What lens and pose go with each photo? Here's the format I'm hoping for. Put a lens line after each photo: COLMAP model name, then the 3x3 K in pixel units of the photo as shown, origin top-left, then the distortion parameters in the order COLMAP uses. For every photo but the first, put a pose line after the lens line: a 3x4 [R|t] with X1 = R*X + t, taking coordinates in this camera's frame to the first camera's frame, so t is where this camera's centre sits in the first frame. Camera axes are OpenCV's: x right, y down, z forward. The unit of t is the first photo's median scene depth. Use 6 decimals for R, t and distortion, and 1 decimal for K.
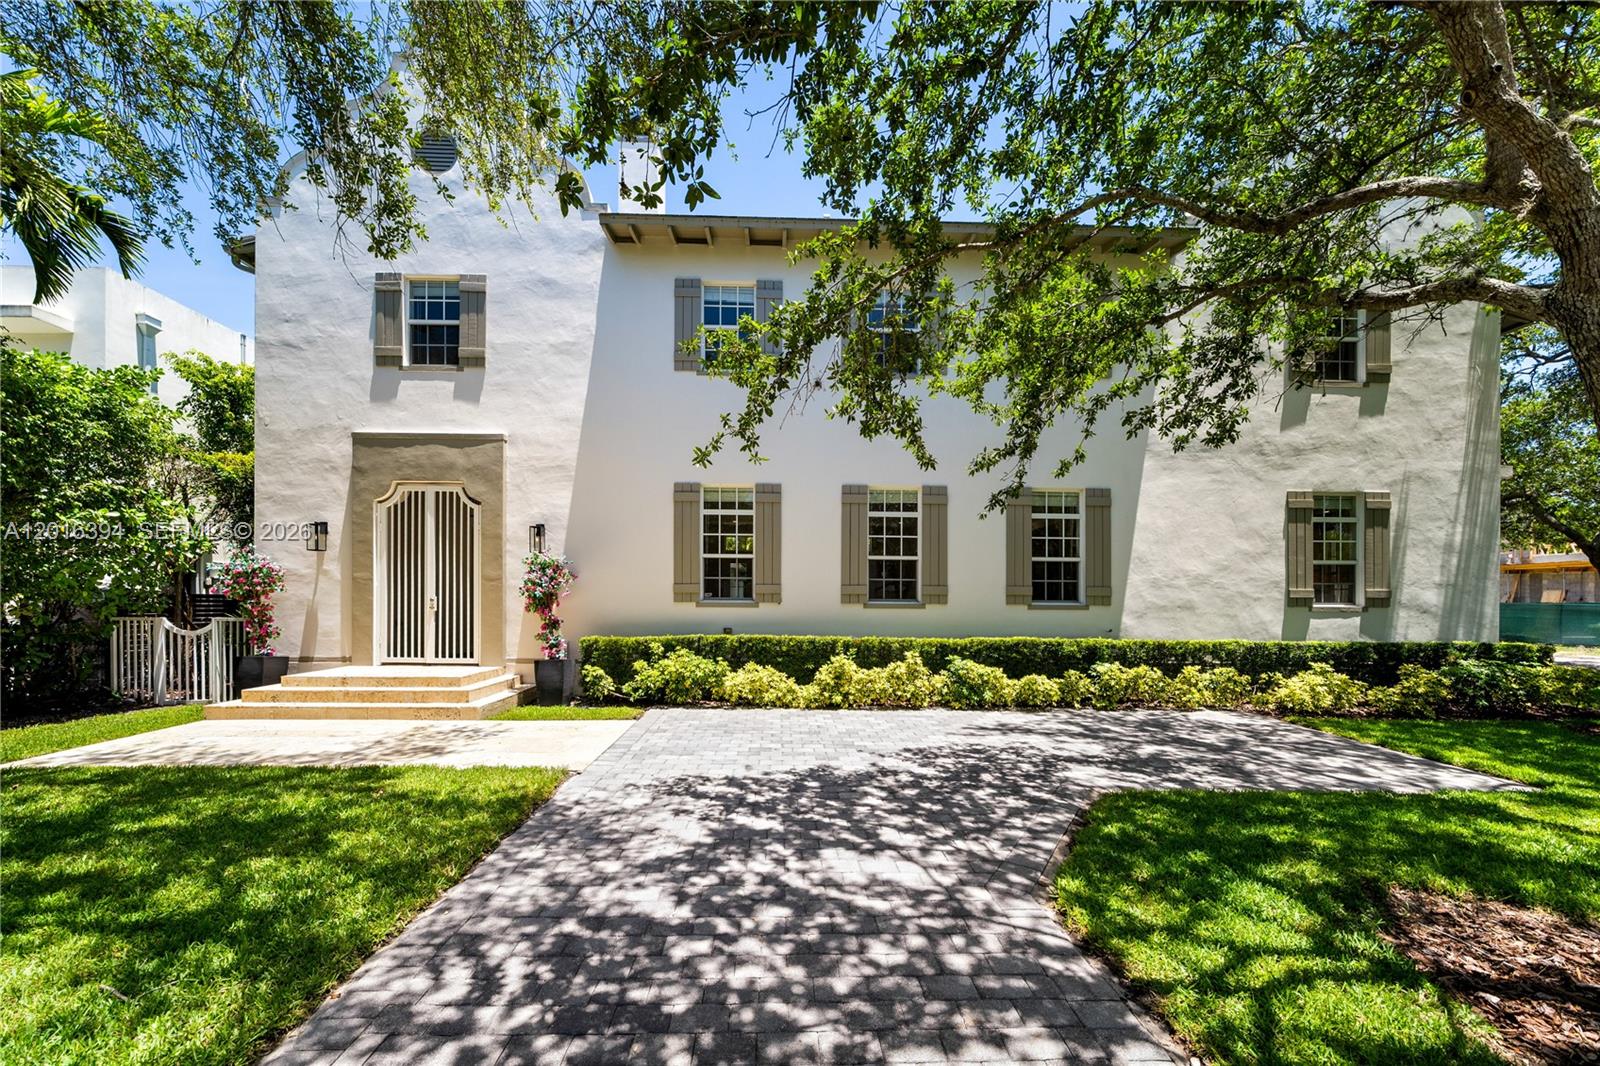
lens RADIAL K [[544.7, 0, 798.7], [0, 544.7, 539.8], [0, 0, 1]] dist [-0.003695, 0.000176]
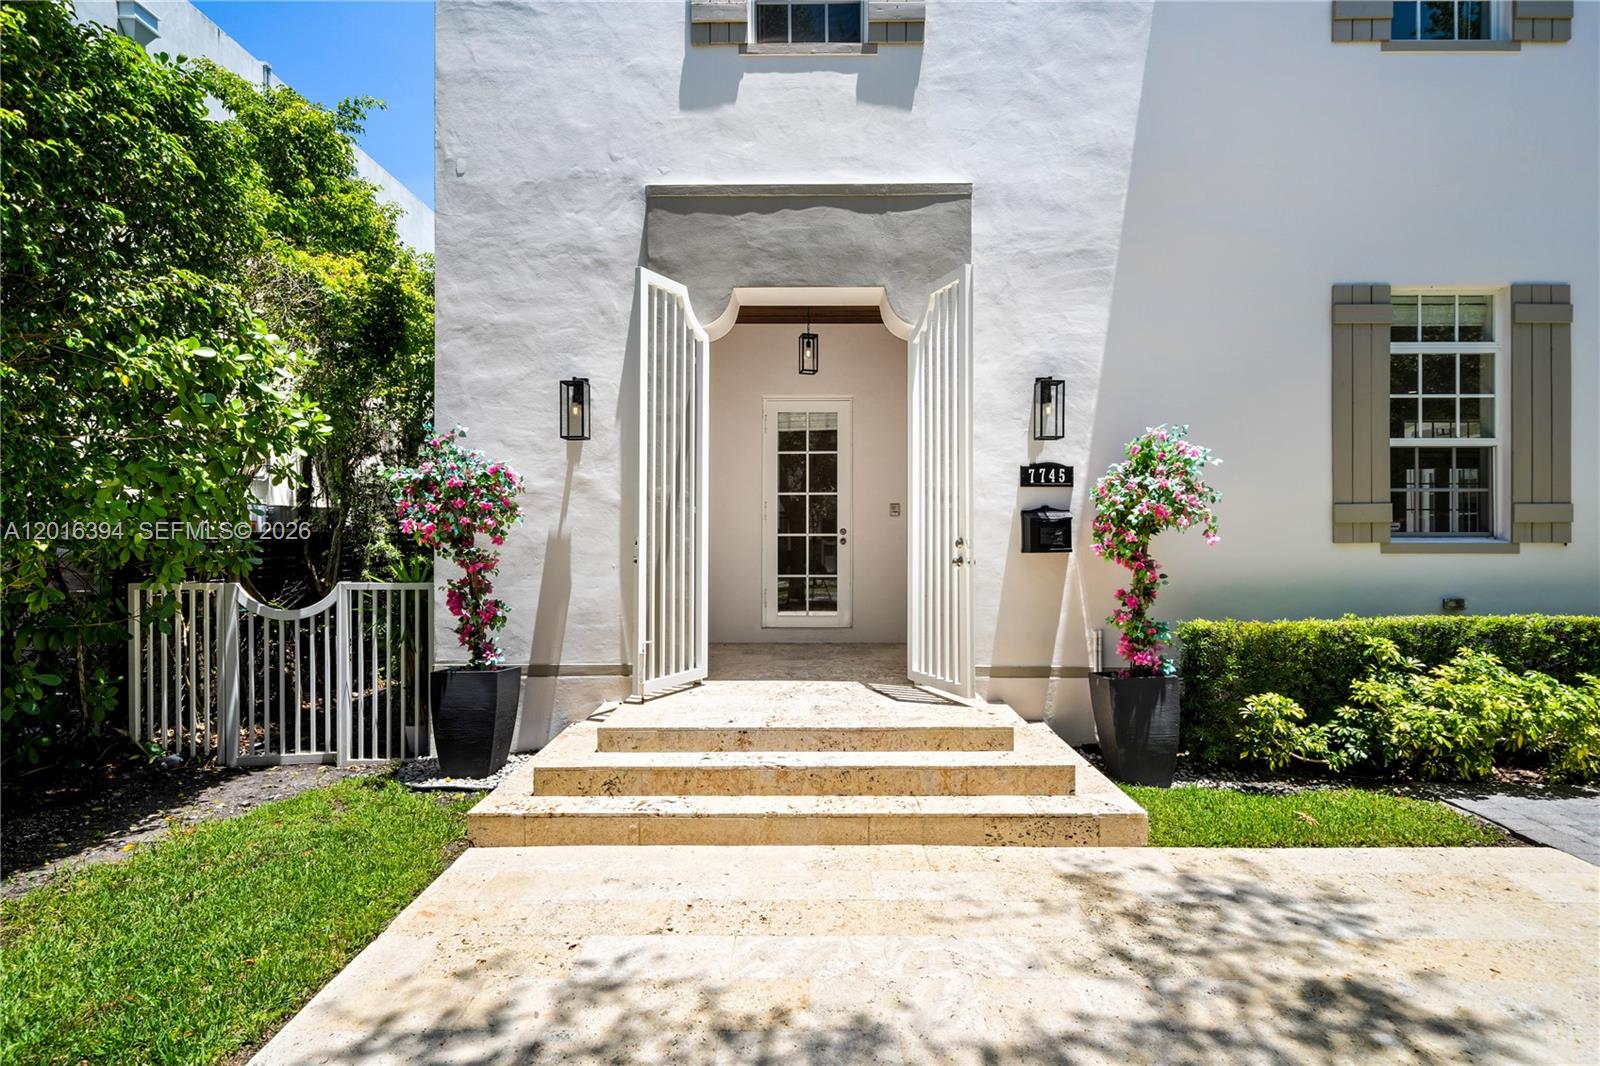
lens RADIAL K [[761.5, 0, 815.4], [0, 761.5, 439.5], [0, 0, 1]] dist [-0.000608, 0.000082]
pose [[0.999623, -0.010691, -0.025272, -0.654544], [0.010512, 0.999919, -0.007203, 0.027024], [0.025347, 0.006934, 0.999655, 0.345464]]
